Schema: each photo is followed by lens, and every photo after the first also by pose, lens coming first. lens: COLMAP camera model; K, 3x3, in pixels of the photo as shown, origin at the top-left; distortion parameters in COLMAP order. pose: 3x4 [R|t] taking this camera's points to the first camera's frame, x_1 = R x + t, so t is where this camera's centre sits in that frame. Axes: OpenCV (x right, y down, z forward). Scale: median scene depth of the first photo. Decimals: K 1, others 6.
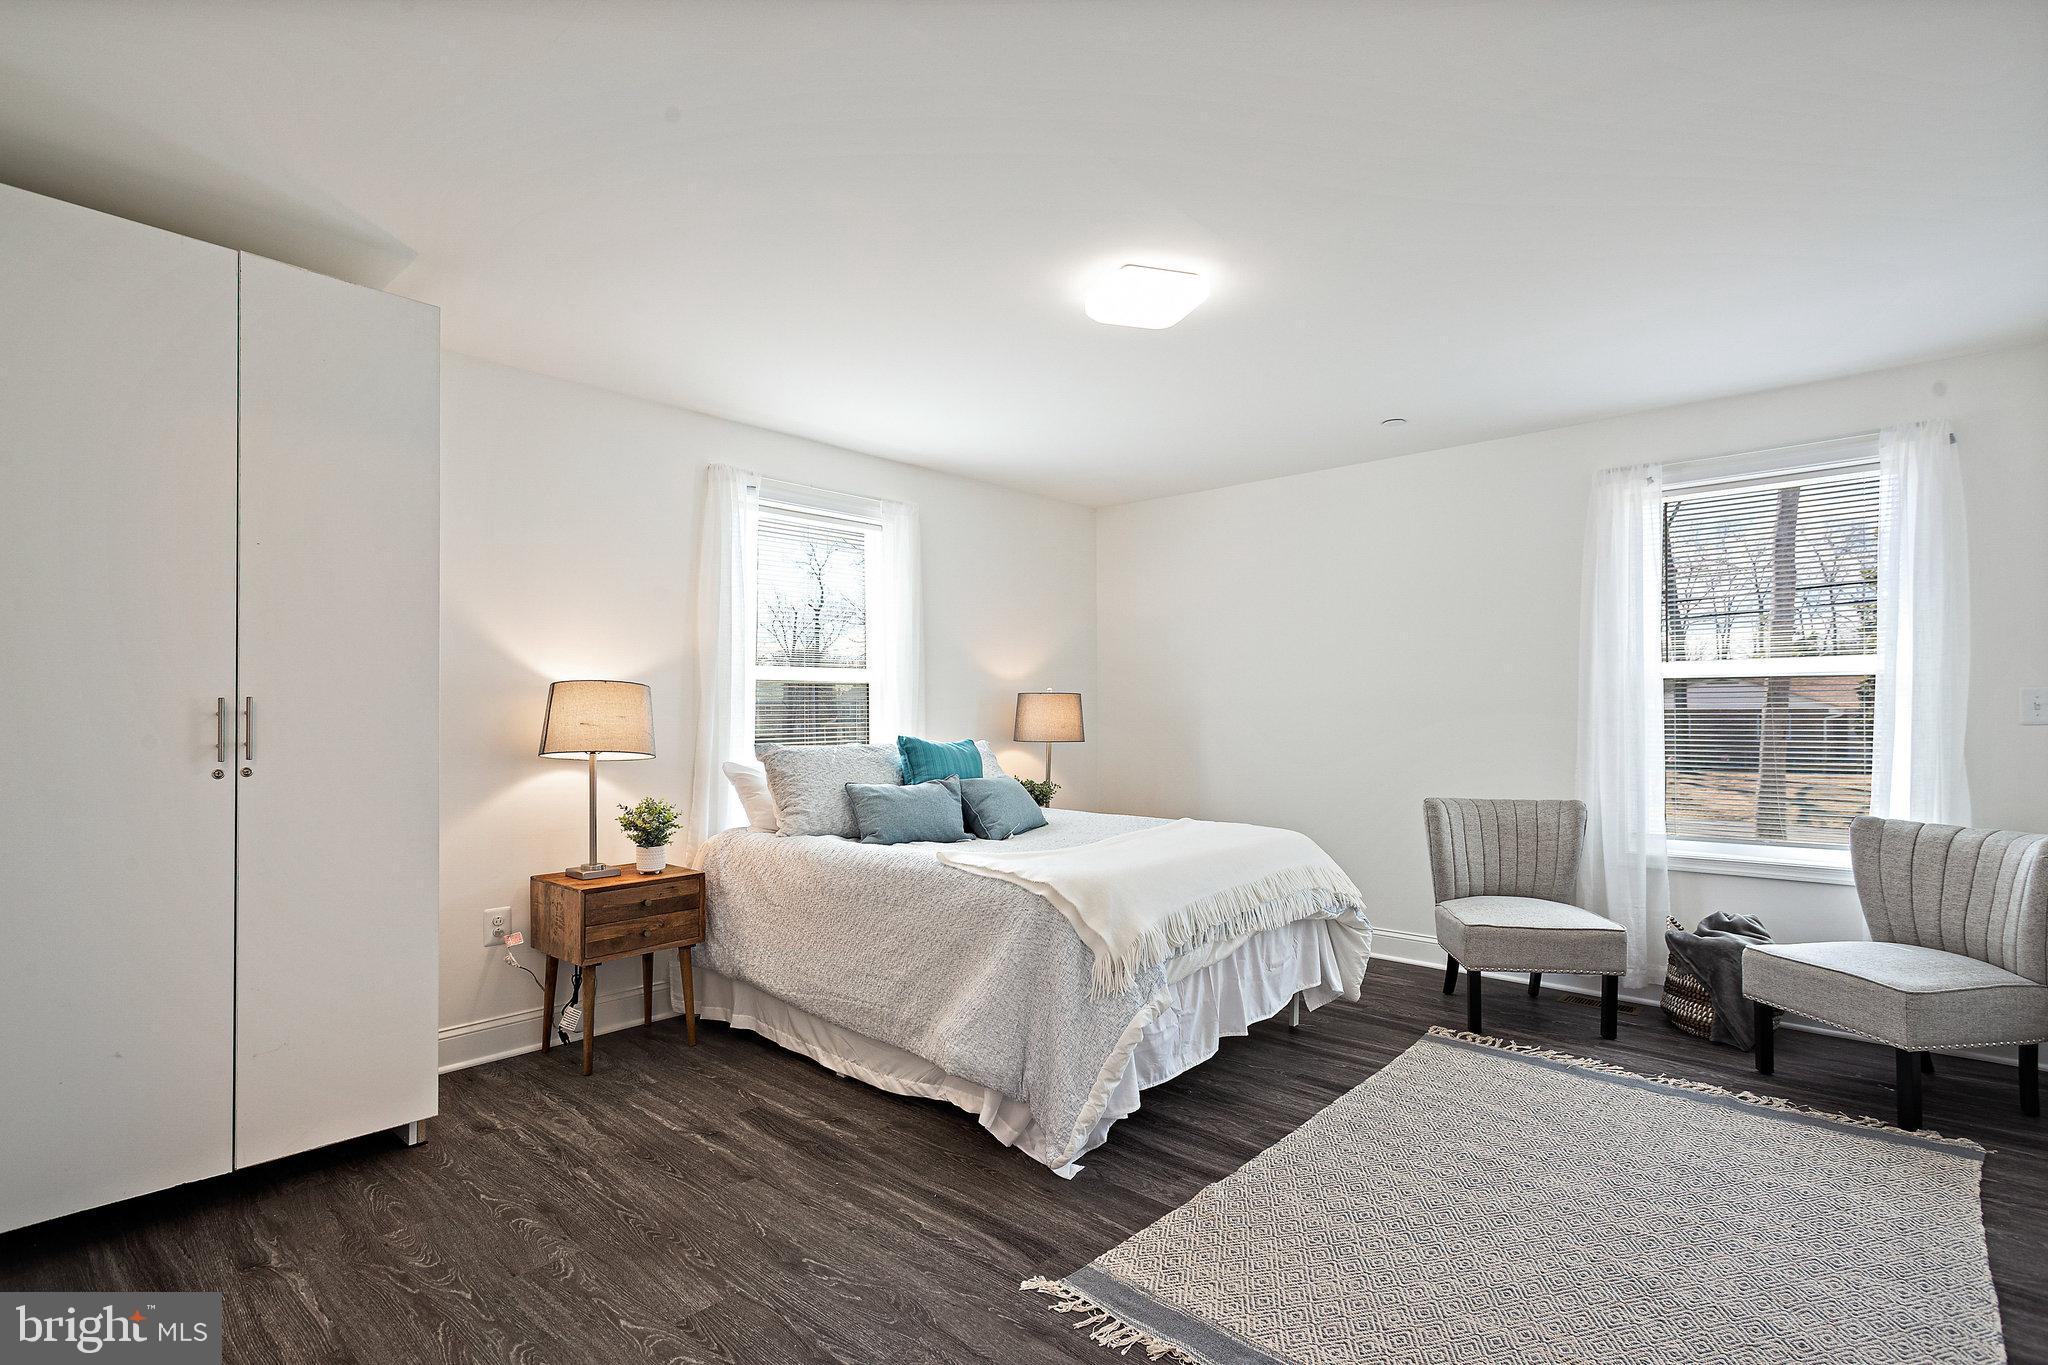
lens RADIAL K [[988.3, 0, 1028.0], [0, 988.3, 721.9], [0, 0, 1]] dist [0.000752, 0.000219]
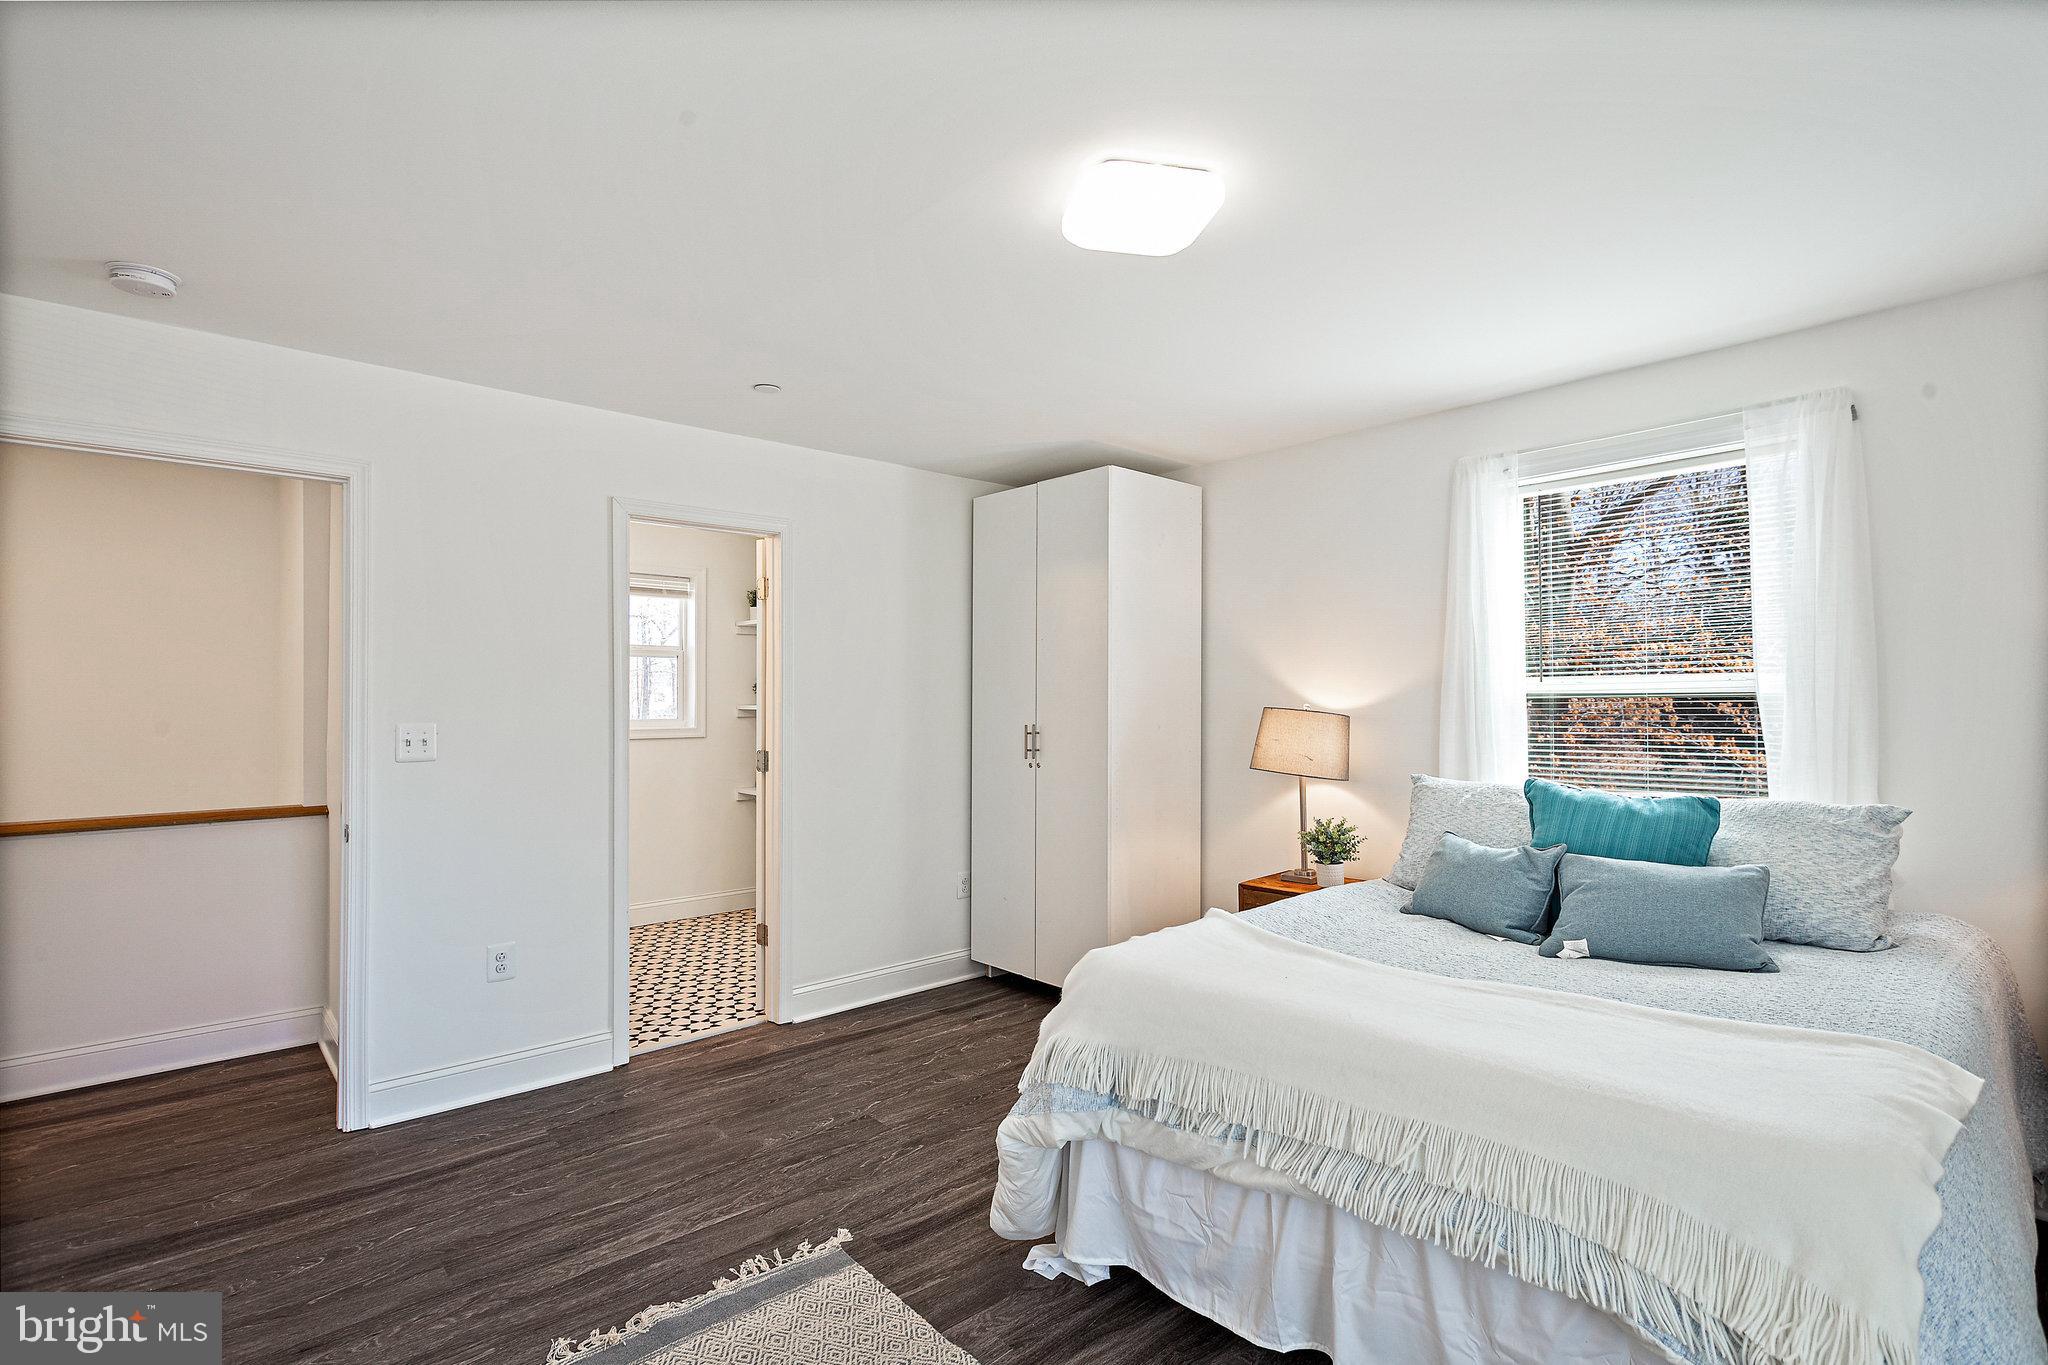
lens RADIAL K [[974.7, 0, 1029.3], [0, 974.7, 699.5], [0, 0, 1]] dist [0.001465, 0.000490]
pose [[-0.102751, -0.000798, -0.994707, 0.846727], [-0.003171, 0.999995, -0.000475, -0.057916], [0.994702, 0.003106, -0.102753, 0.983840]]
